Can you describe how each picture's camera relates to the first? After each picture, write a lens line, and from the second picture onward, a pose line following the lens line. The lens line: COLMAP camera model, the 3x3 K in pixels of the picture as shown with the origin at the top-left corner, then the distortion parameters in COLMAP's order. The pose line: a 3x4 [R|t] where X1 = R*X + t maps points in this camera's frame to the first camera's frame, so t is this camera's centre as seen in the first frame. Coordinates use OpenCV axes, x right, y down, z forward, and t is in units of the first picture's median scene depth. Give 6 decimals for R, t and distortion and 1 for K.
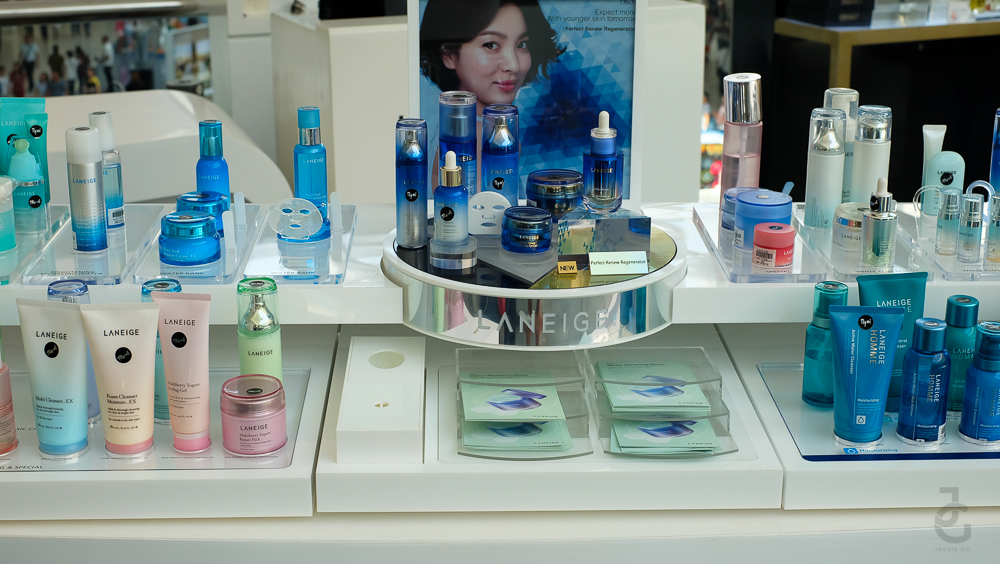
lens RADIAL K [[1615.3, 0, 500.0], [0, 1615.3, 282.0], [0, 0, 1]] dist [-0.044795, -0.004914]
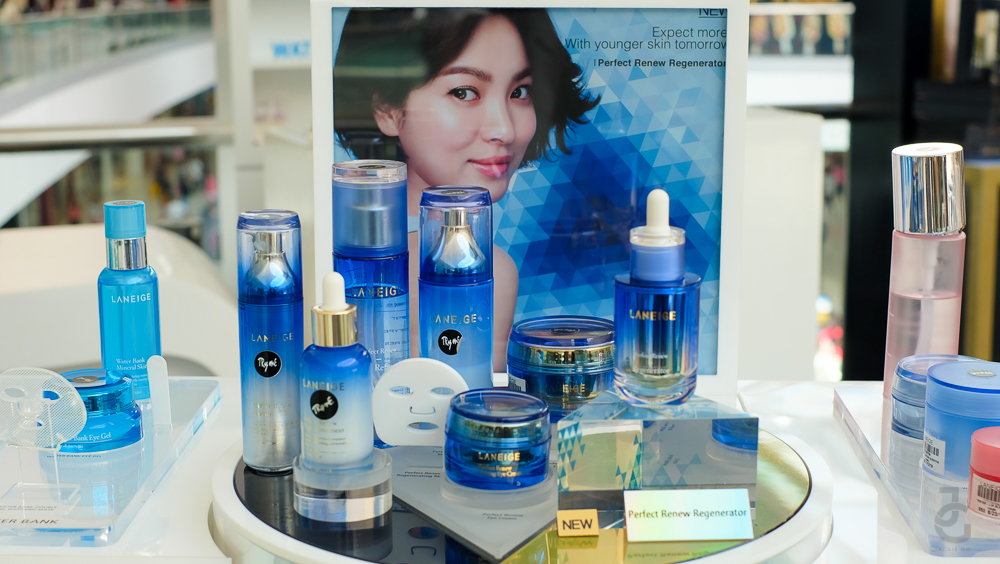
lens RADIAL K [[1615.3, 0, 500.0], [0, 1615.3, 282.0], [0, 0, 1]] dist [-0.044795, -0.004914]
pose [[0.998164, 0.006990, -0.060165, 0.044953], [-0.013136, 0.994659, -0.102381, -0.028985], [0.059128, 0.102983, 0.992924, 0.509373]]
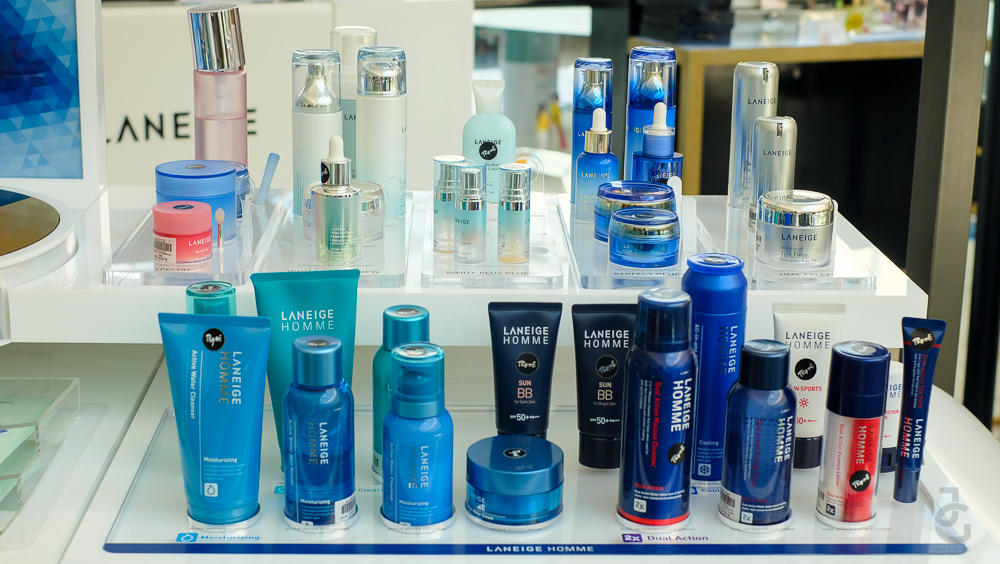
lens RADIAL K [[1615.3, 0, 500.0], [0, 1615.3, 282.0], [0, 0, 1]] dist [-0.044795, -0.004914]
pose [[0.999867, 0.016173, 0.001975, 0.305984], [-0.016094, 0.999250, -0.035219, 0.020504], [-0.002543, 0.035183, 0.999378, 0.312272]]
